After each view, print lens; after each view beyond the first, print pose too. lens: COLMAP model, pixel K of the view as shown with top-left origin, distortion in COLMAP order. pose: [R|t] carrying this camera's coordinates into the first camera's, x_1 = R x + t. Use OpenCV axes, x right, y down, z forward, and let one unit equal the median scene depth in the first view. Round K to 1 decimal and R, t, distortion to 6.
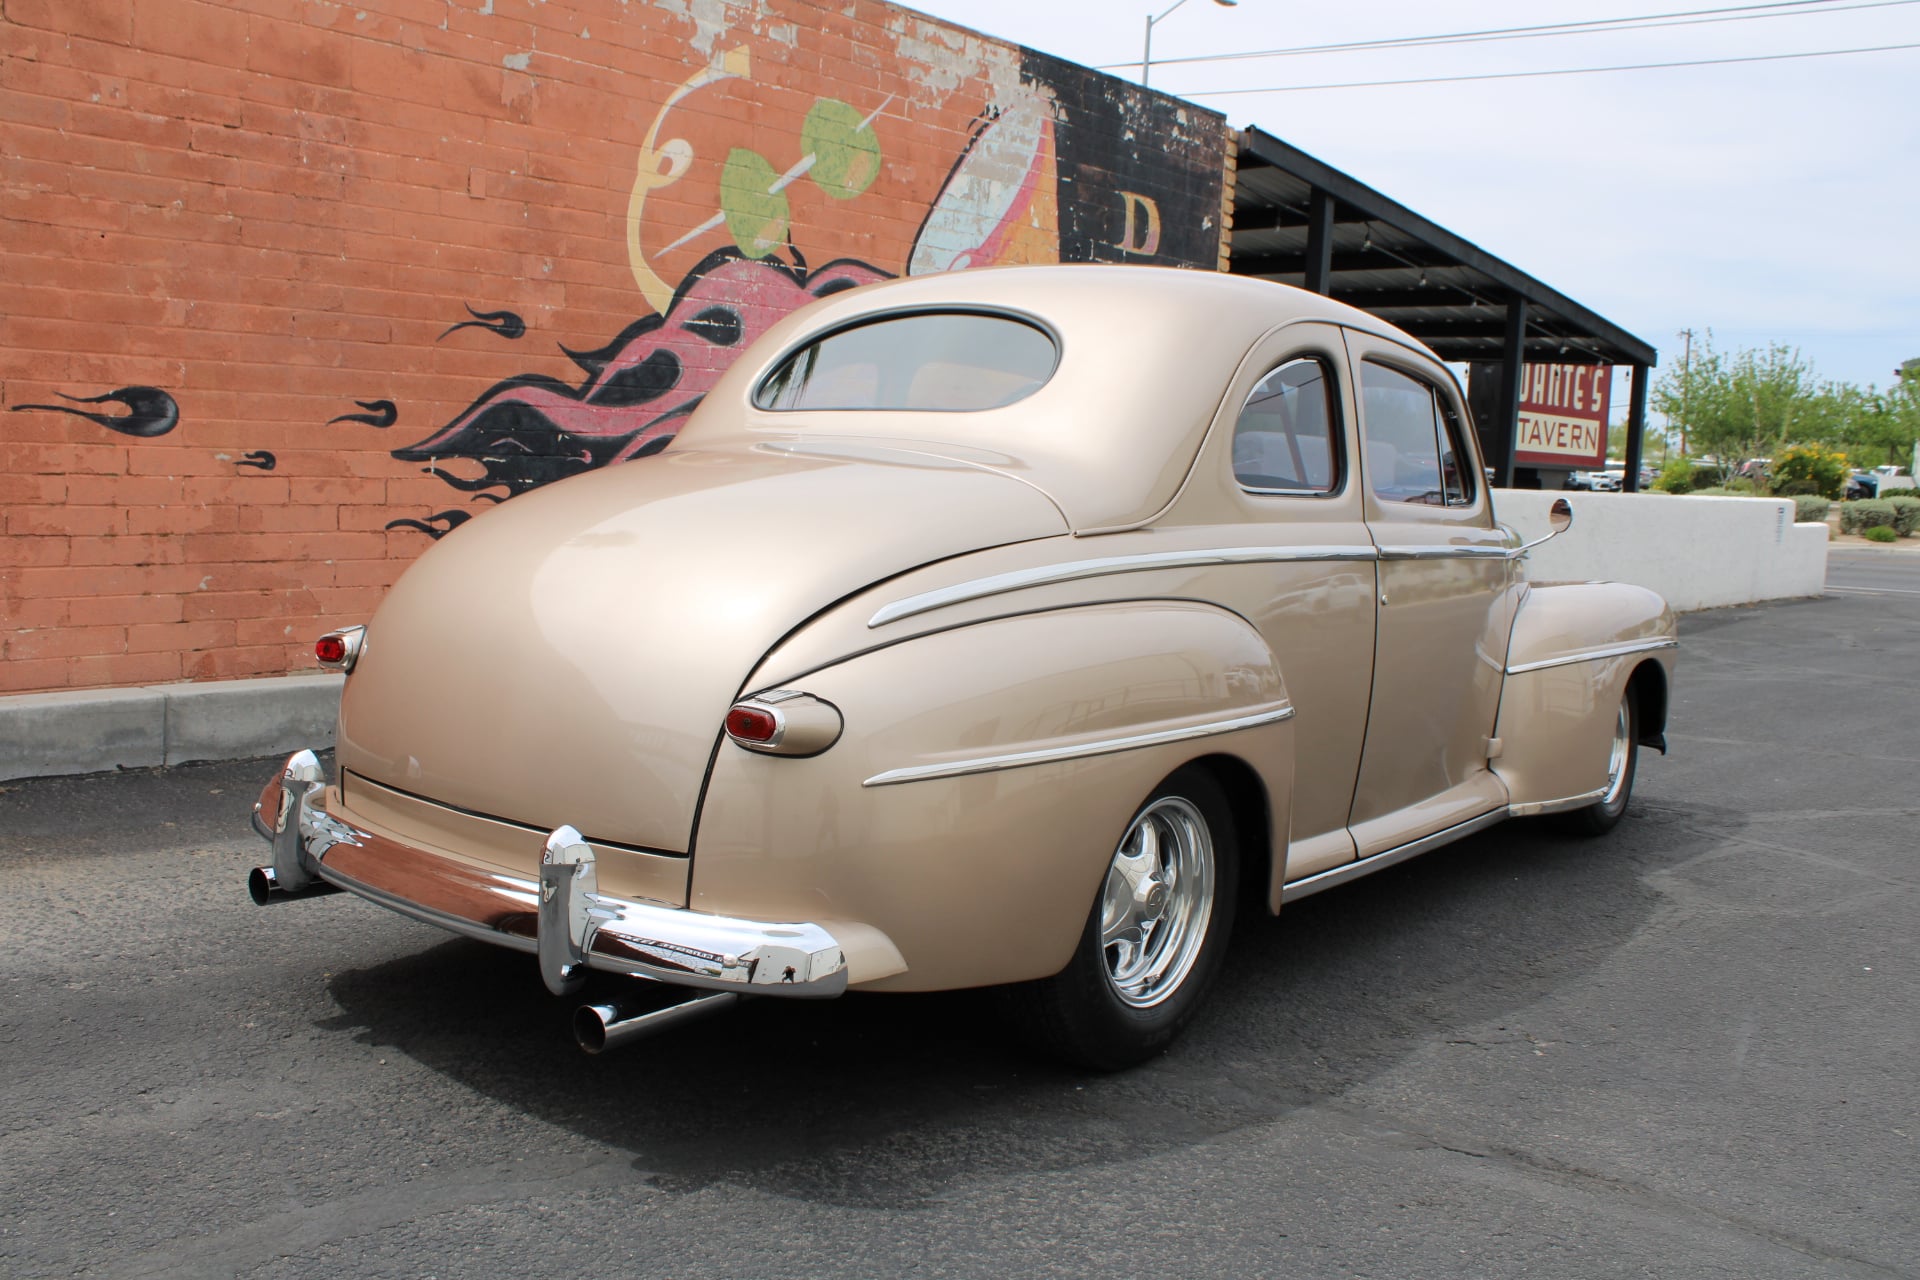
lens RADIAL K [[1733.4, 0, 960.2], [0, 1733.4, 607.8], [0, 0, 1]] dist [-0.129549, 0.113463]
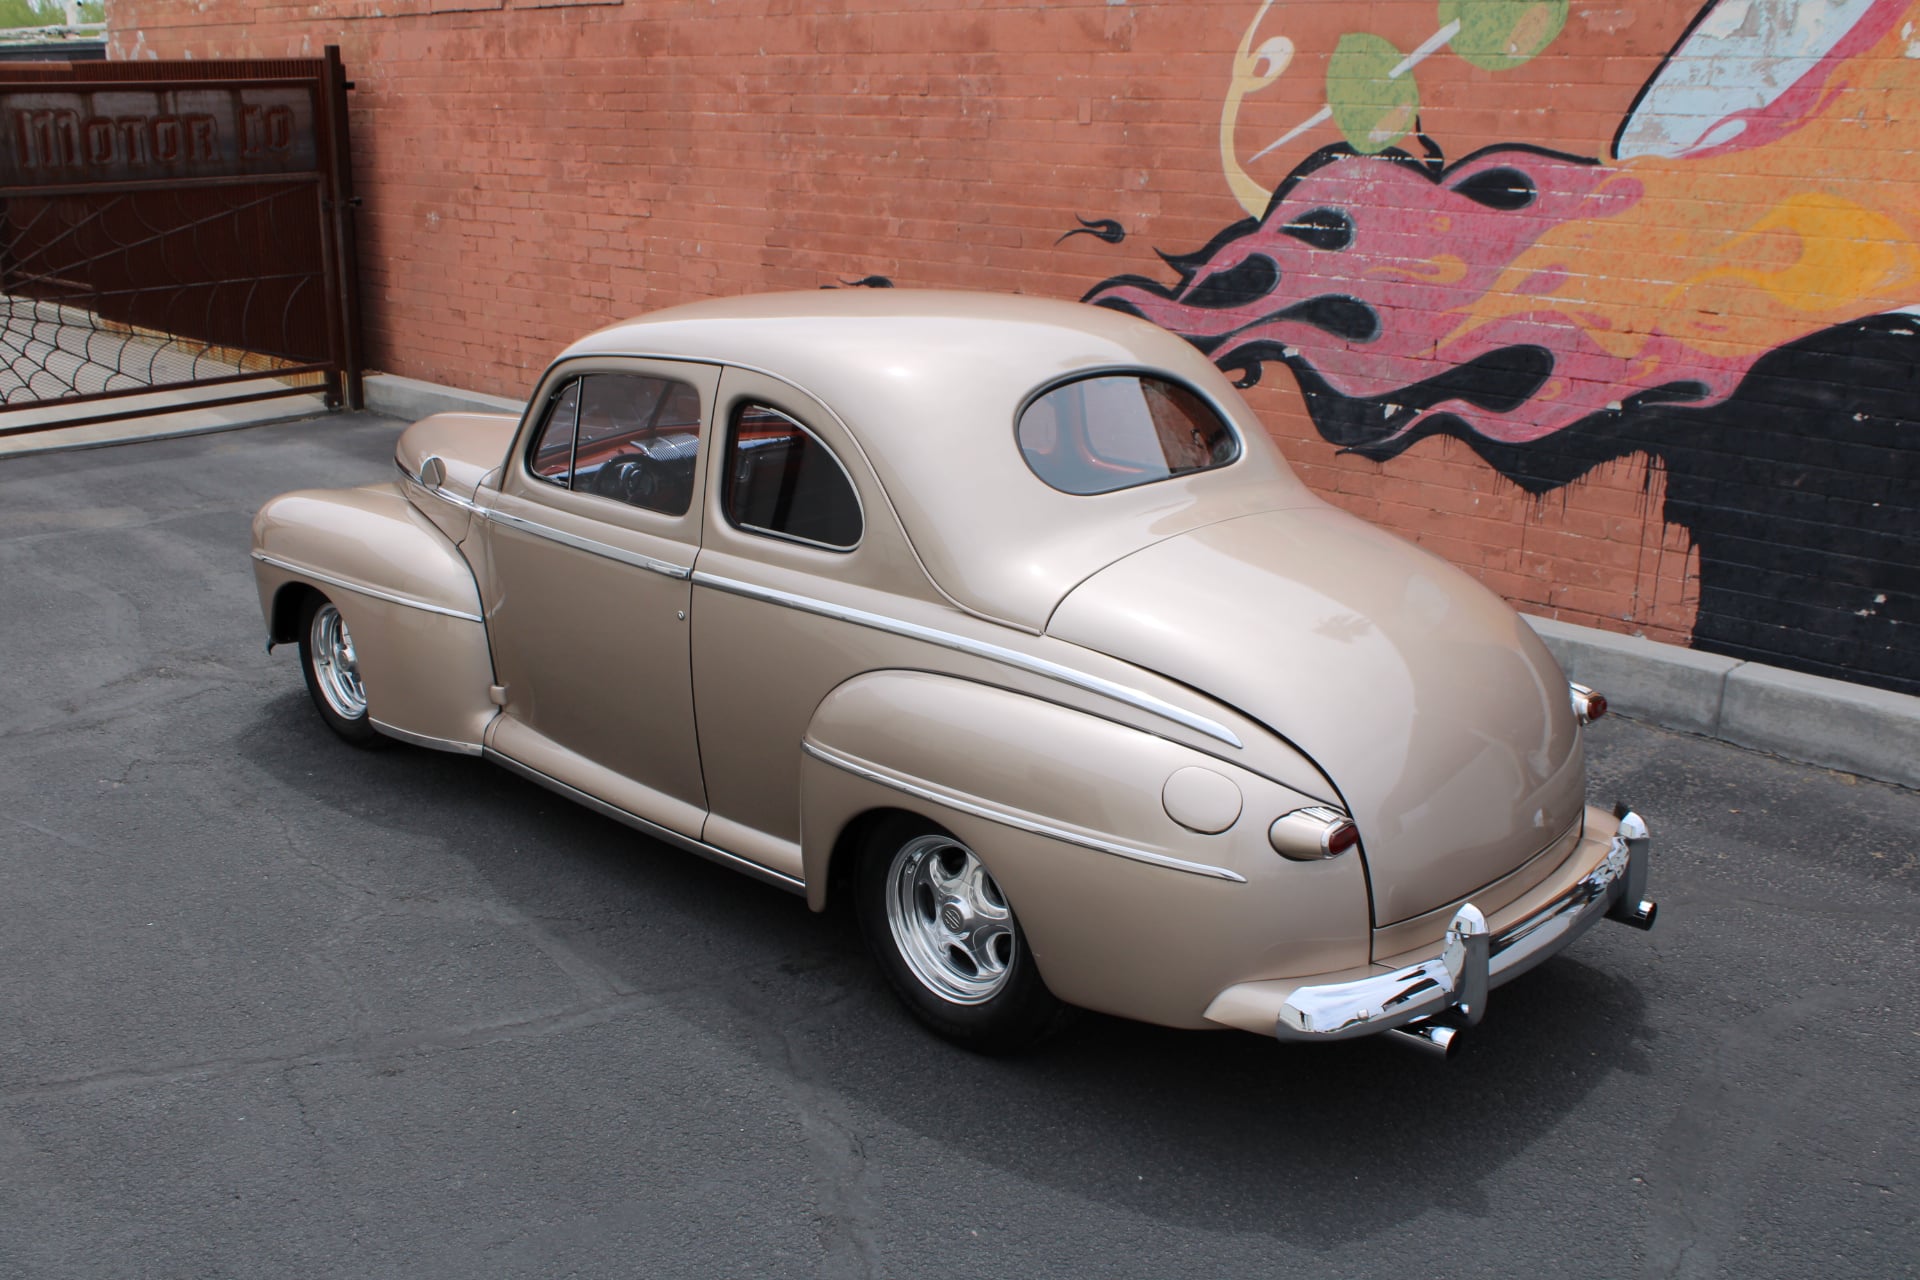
lens RADIAL K [[1835.0, 0, 937.0], [0, 1835.0, 623.4], [0, 0, 1]] dist [-0.092037, 0.000000]
pose [[-0.043521, 0.236322, -0.970700, 0.993385], [-0.106235, 0.965017, 0.239702, -0.192148], [0.993388, 0.113554, -0.016893, 0.931081]]
